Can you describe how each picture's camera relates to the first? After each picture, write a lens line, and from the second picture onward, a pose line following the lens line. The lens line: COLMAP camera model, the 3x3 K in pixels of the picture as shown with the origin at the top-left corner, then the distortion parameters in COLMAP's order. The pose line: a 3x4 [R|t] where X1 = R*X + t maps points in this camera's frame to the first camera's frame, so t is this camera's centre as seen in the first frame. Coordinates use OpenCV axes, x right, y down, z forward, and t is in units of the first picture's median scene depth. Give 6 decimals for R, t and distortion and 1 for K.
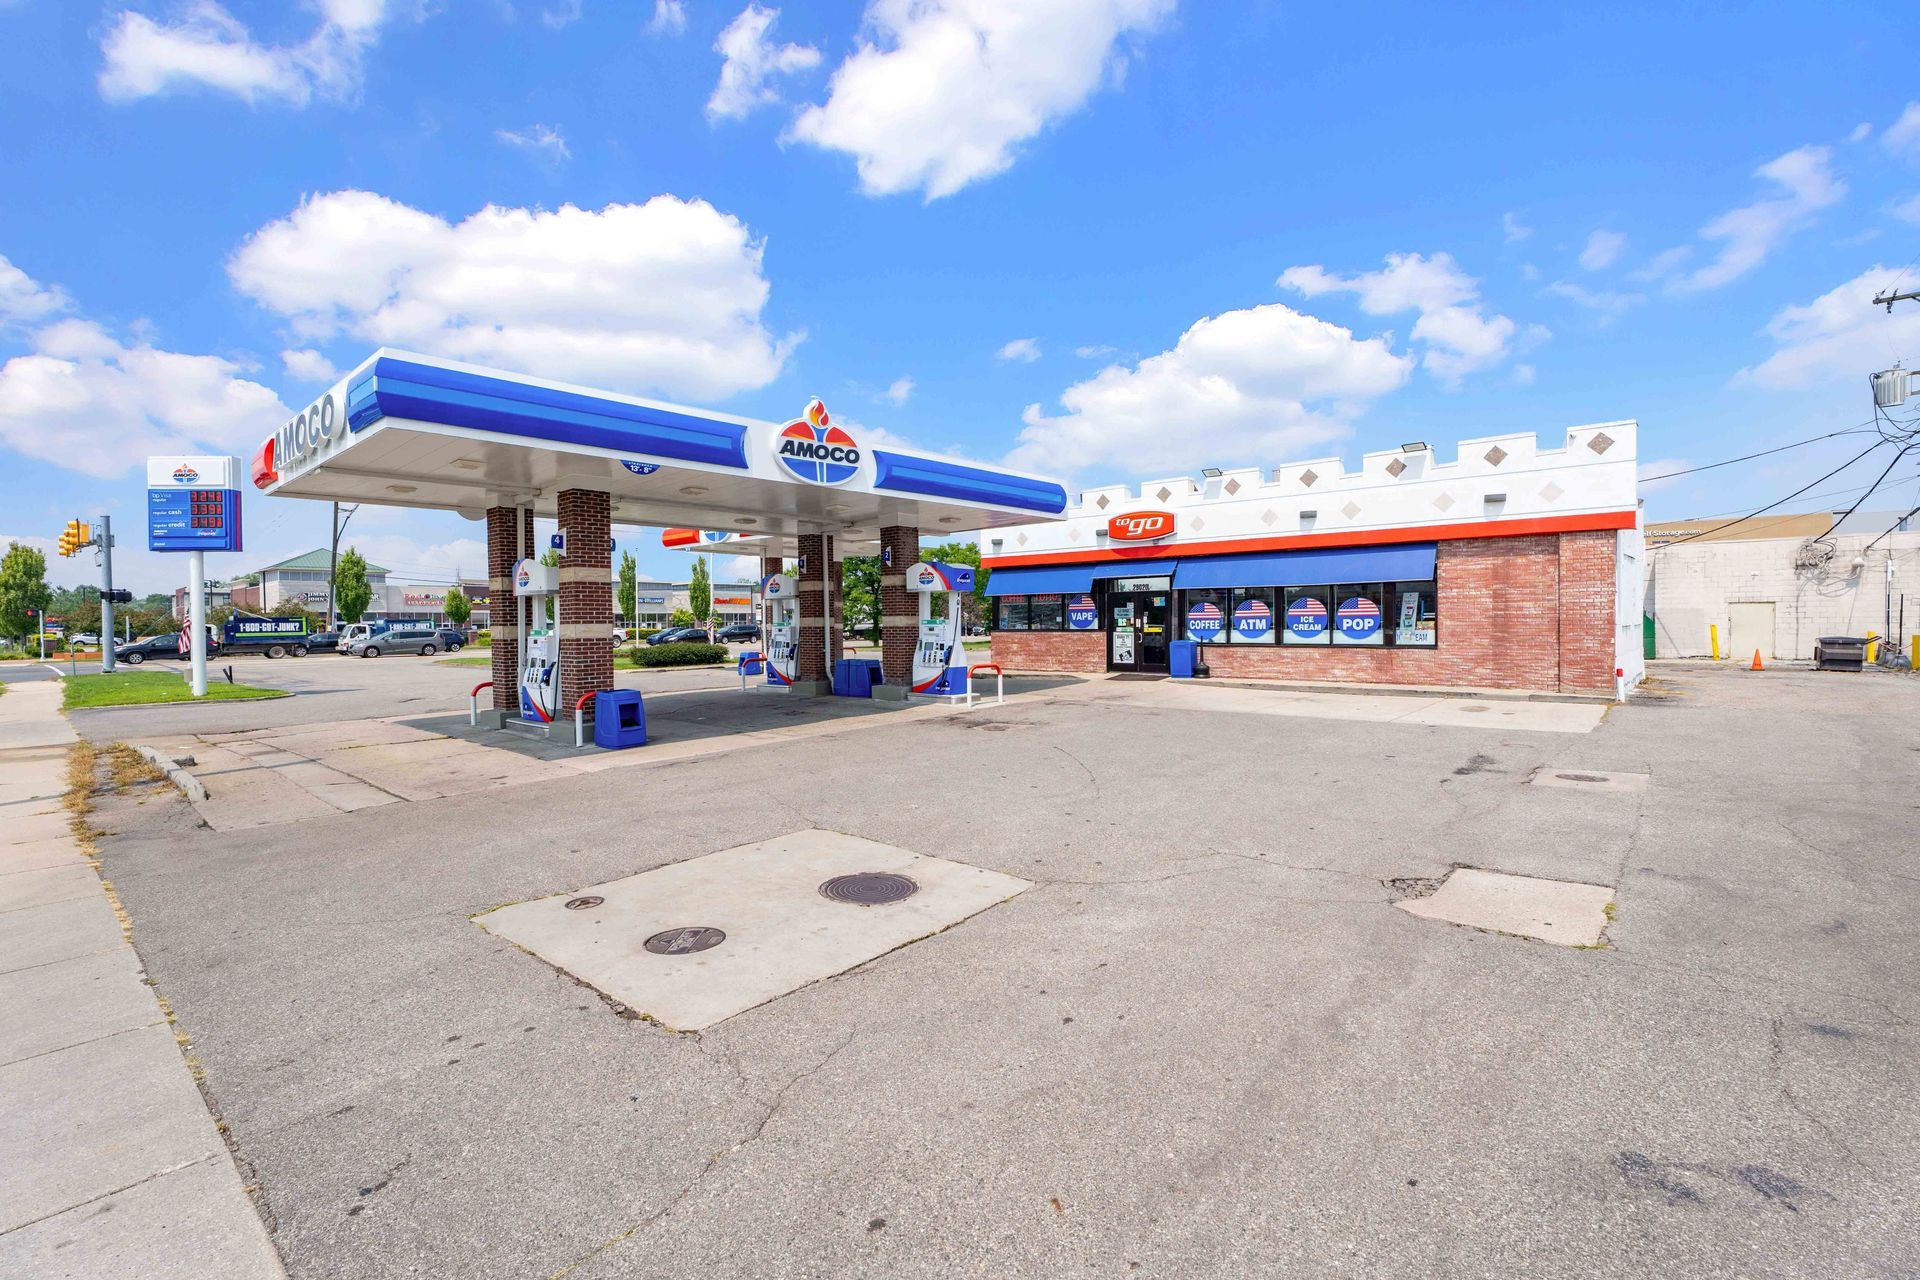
lens RADIAL K [[850.6, 0, 954.7], [0, 850.6, 635.7], [0, 0, 1]] dist [0.001322, 0.000422]
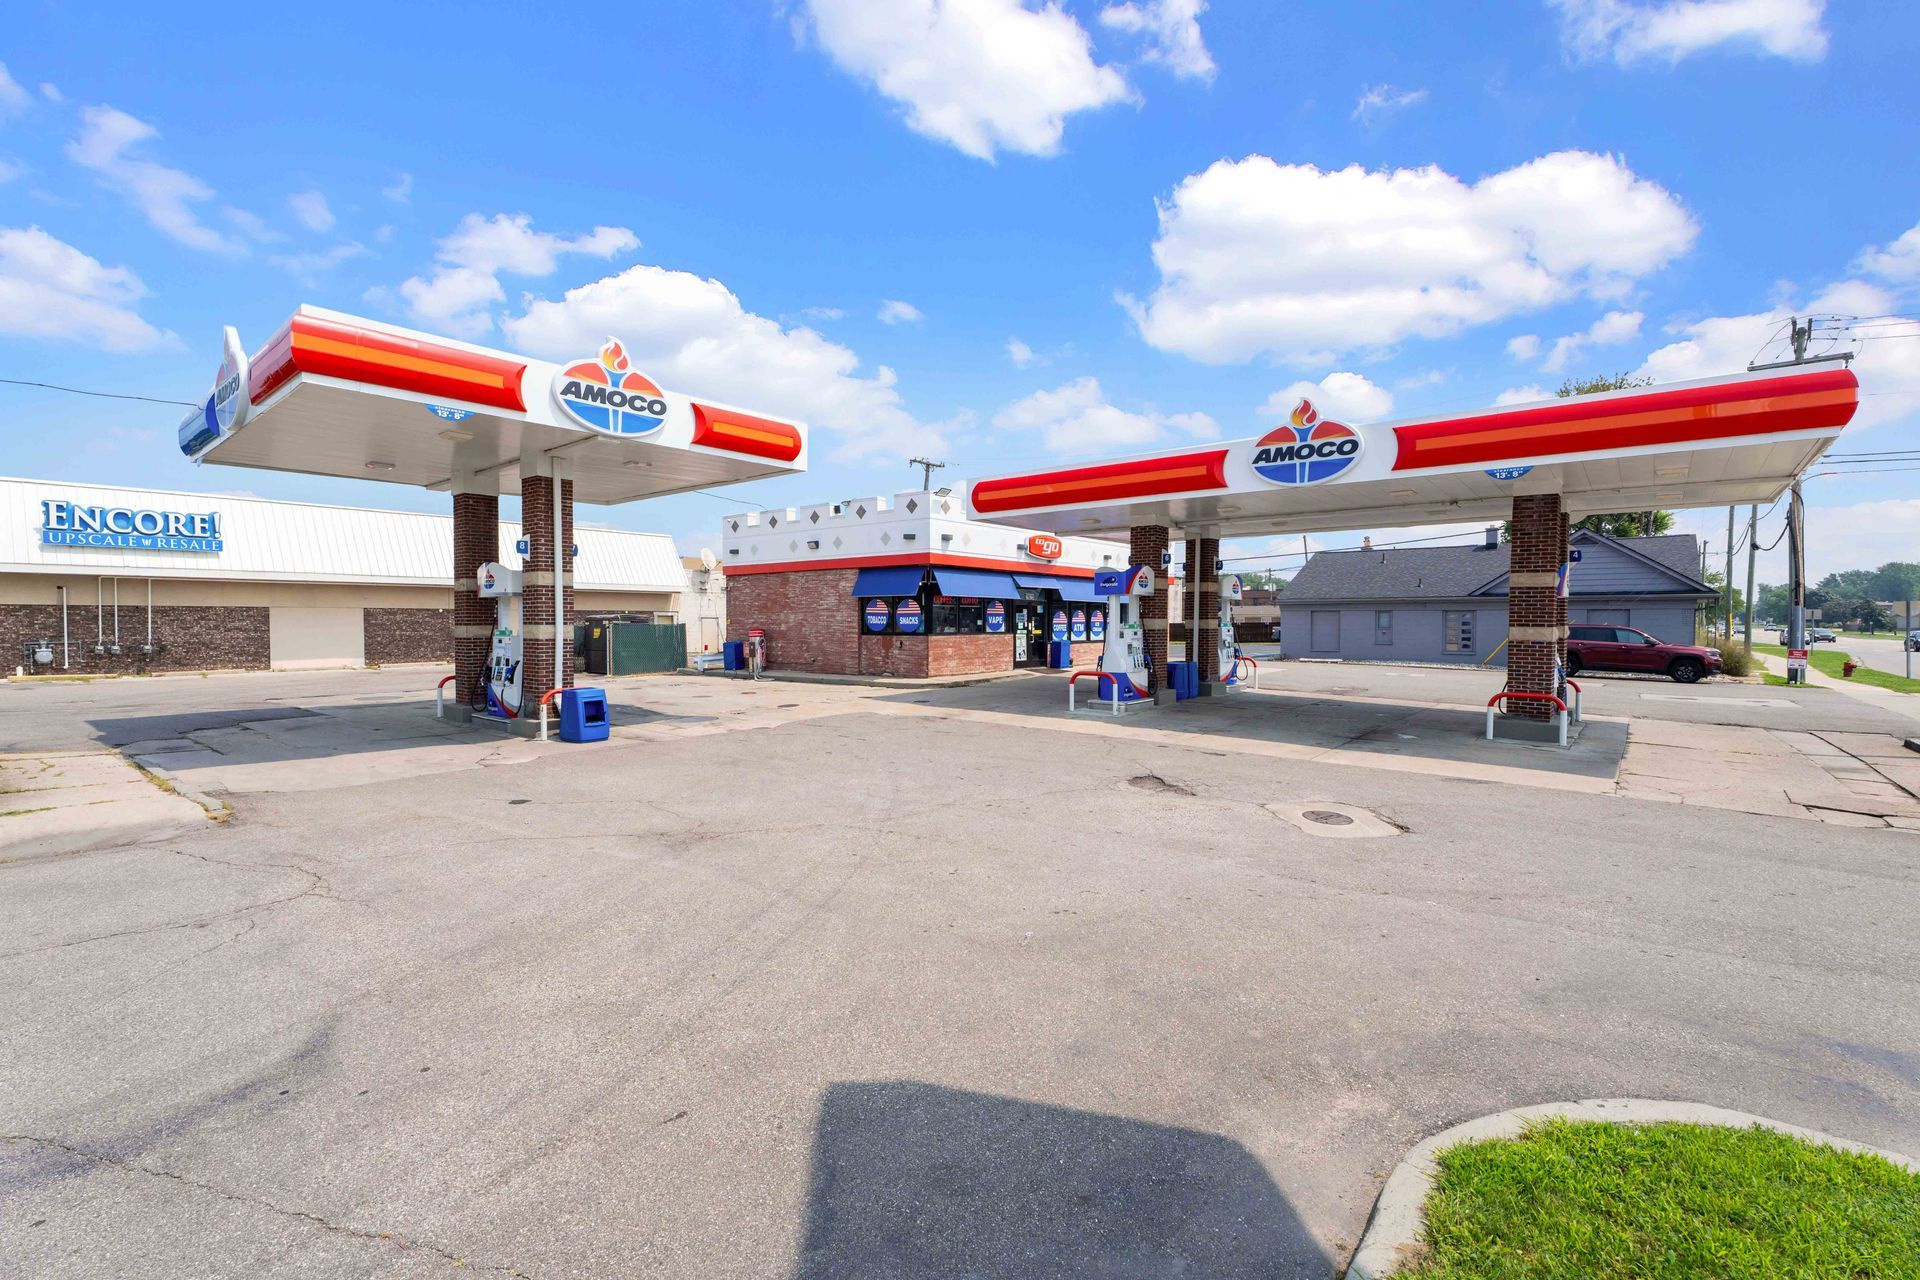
lens RADIAL K [[850.6, 0, 949.7], [0, 850.6, 638.9], [0, 0, 1]] dist [0.001322, 0.000422]
pose [[-0.044728, -0.010531, 0.998944, -1.220297], [0.014230, 0.999836, 0.011177, -0.015603], [-0.998898, 0.014714, -0.044571, 1.460236]]
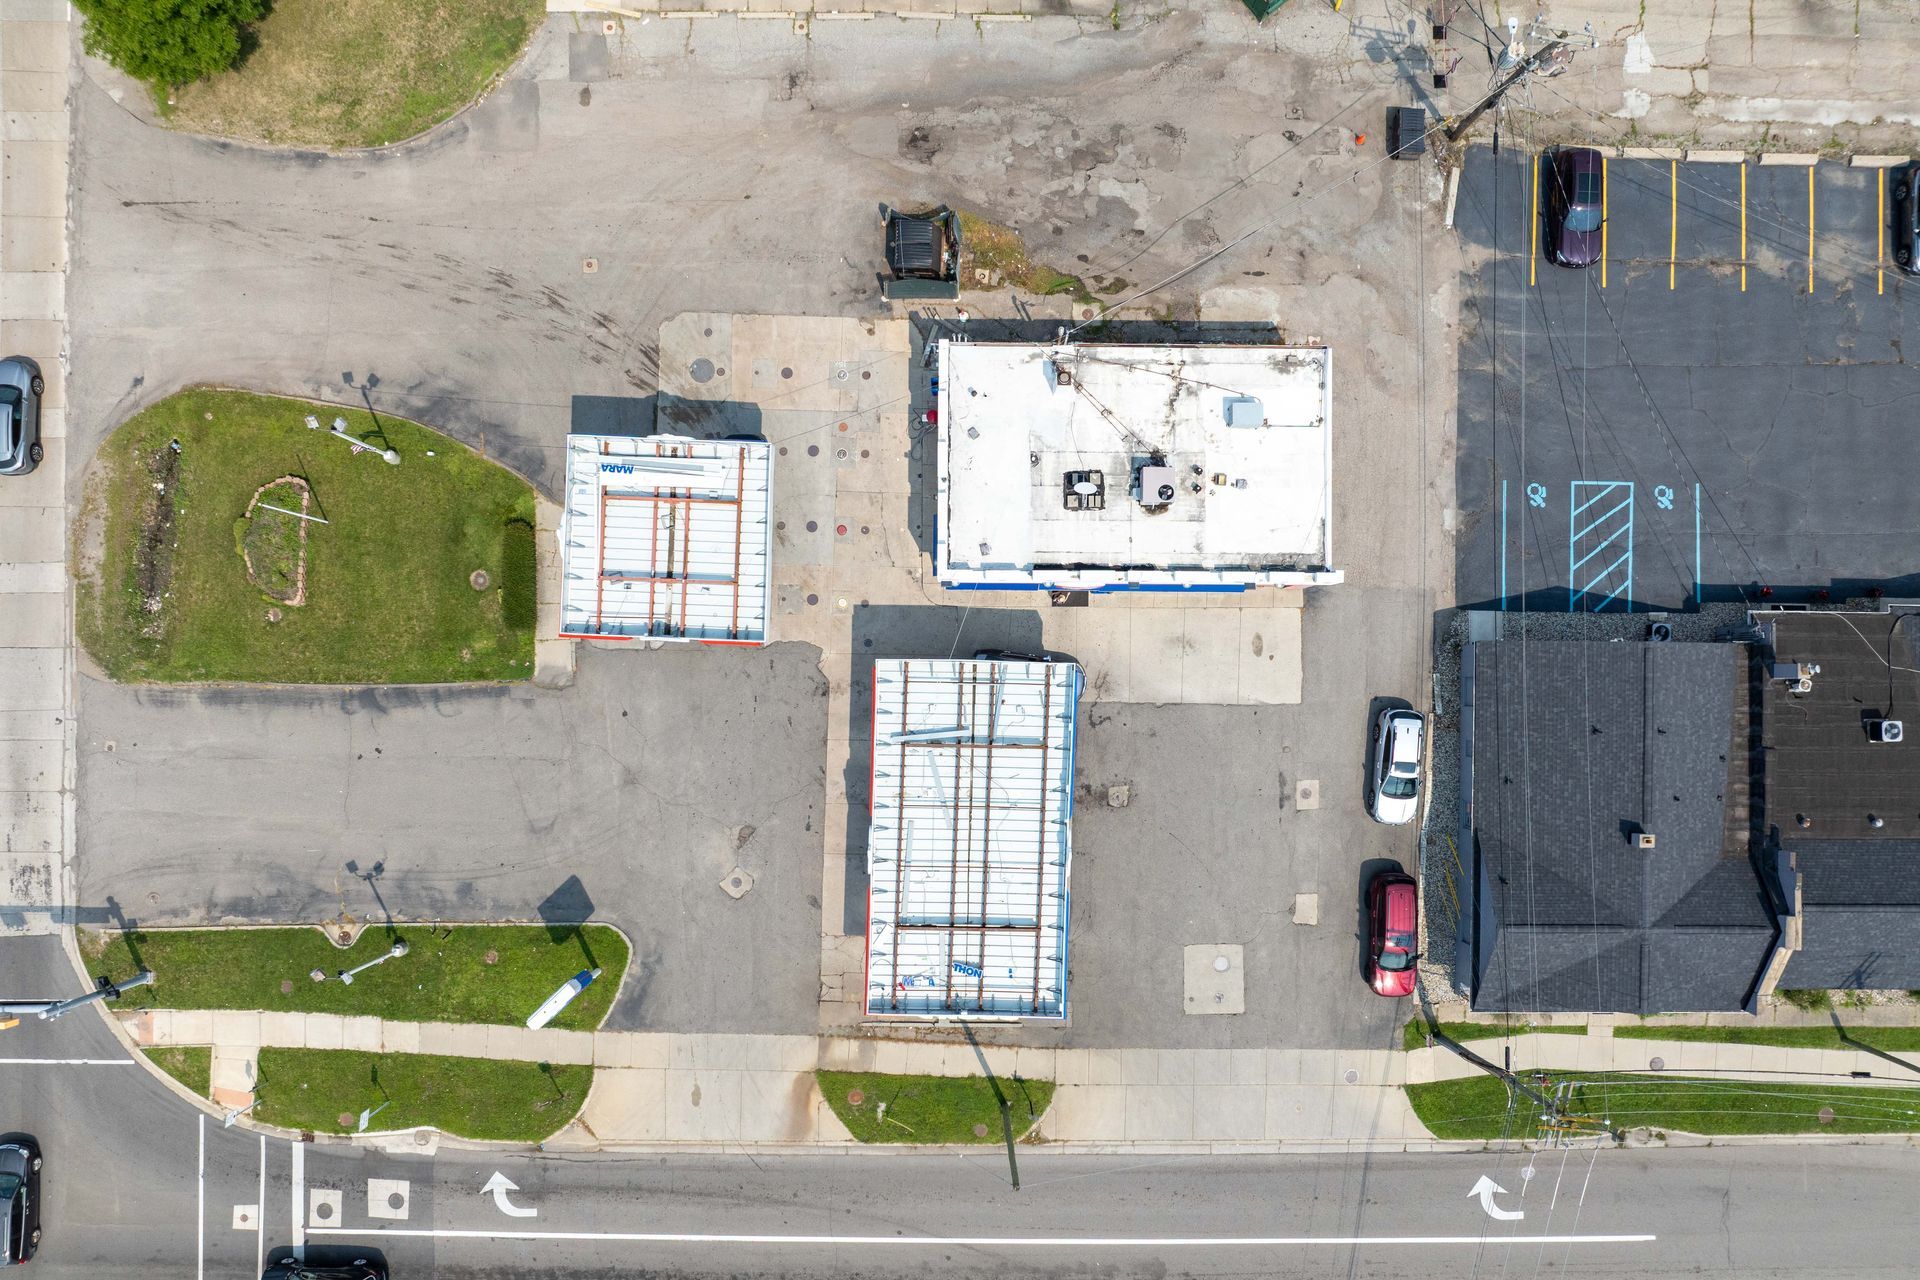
lens RADIAL K [[1360.9, 0, 965.9], [0, 1360.9, 675.2], [0, 0, 1]] dist [-0.060533, 0.032424]
pose [[0.753034, -0.657792, 0.015781, -0.088667], [-0.003163, 0.020366, 0.999788, -3.081128], [-0.657974, -0.752924, 0.013256, 1.200327]]
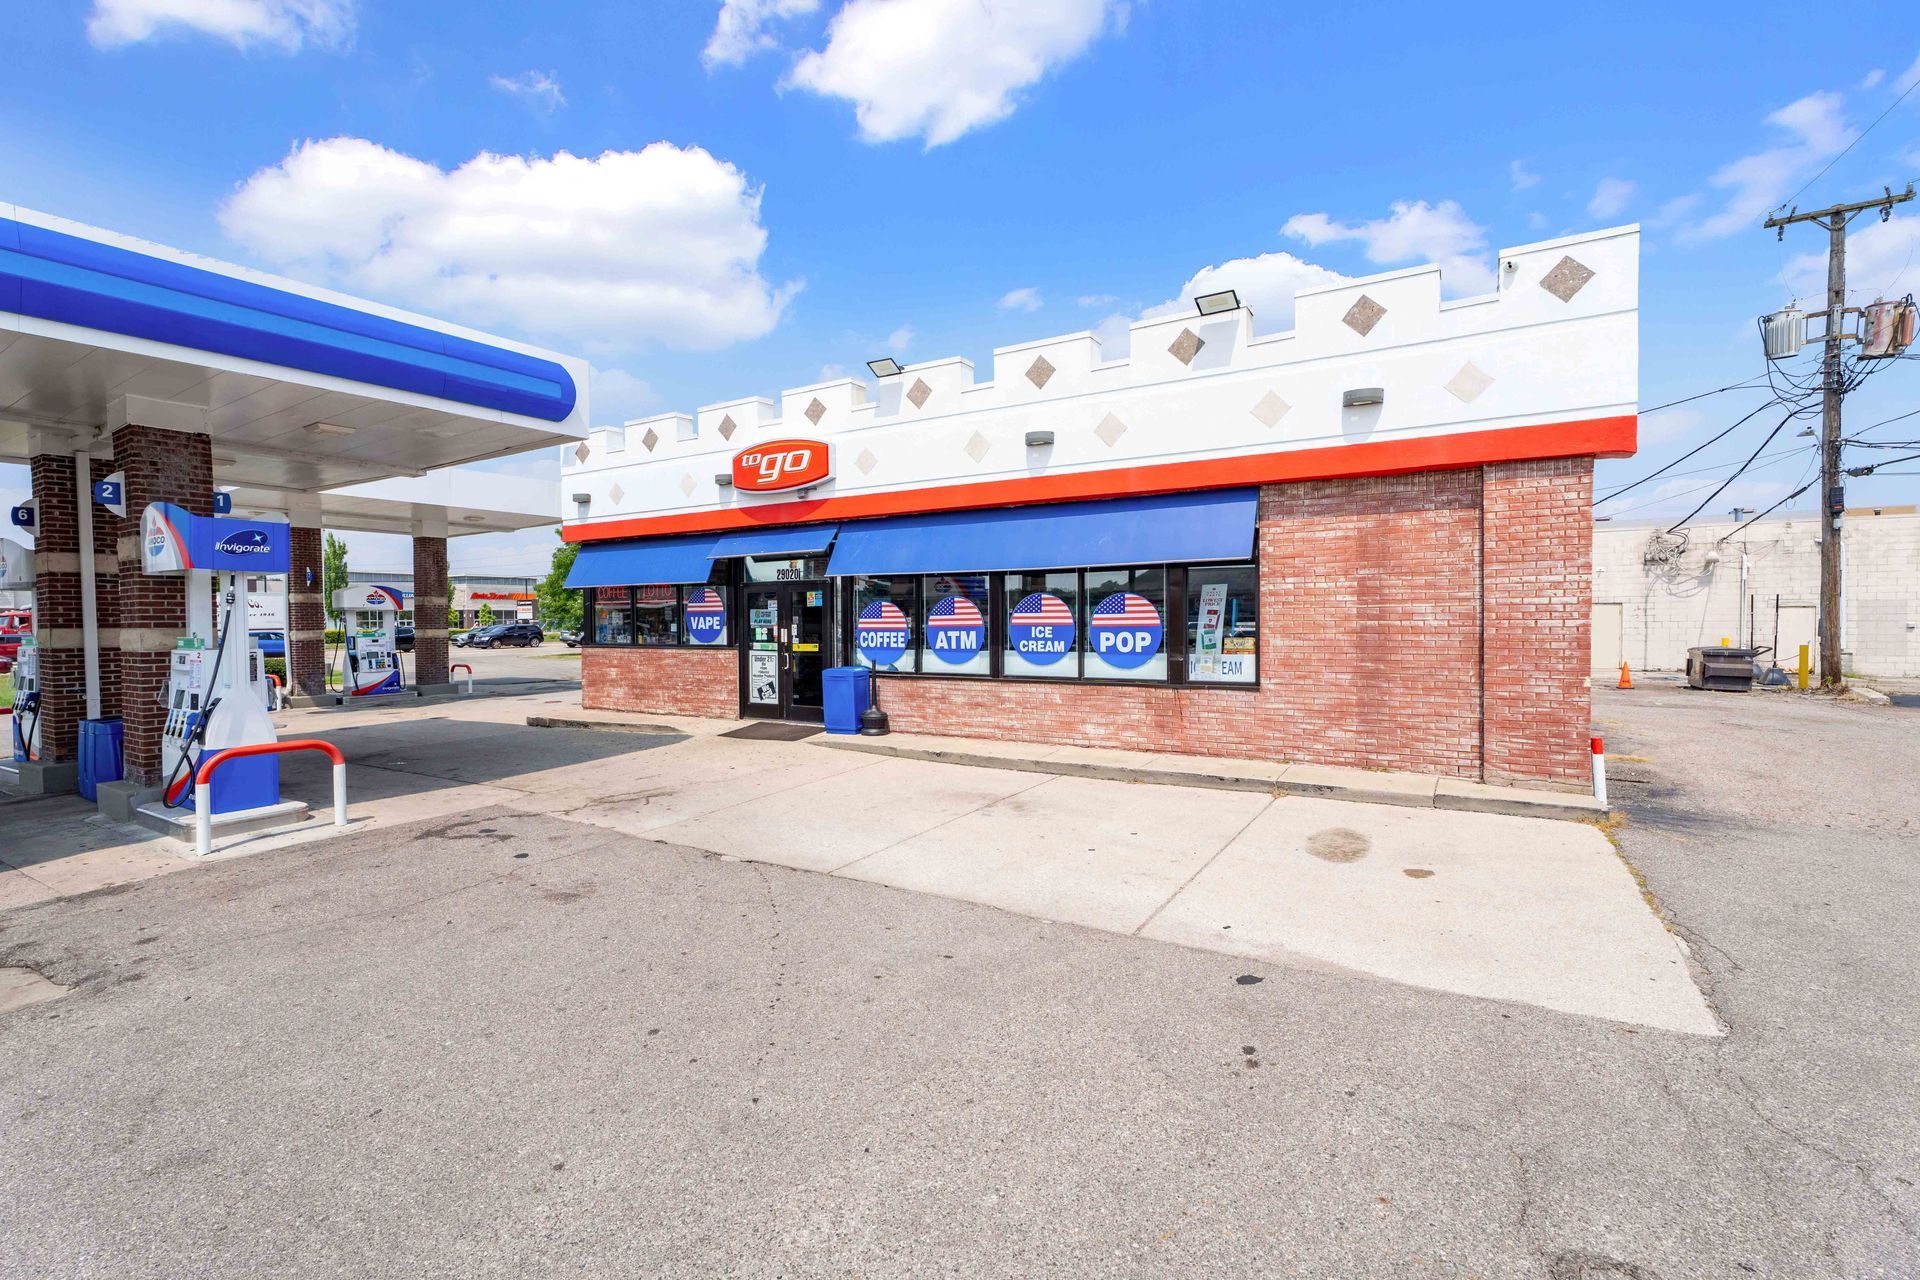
lens RADIAL K [[850.6, 0, 956.9], [0, 850.6, 634.3], [0, 0, 1]] dist [0.001322, 0.000422]
pose [[0.984385, -0.002649, 0.176009, 0.287510], [0.002387, 0.999996, 0.001701, -0.020672], [-0.176012, -0.001255, 0.984387, 0.509671]]
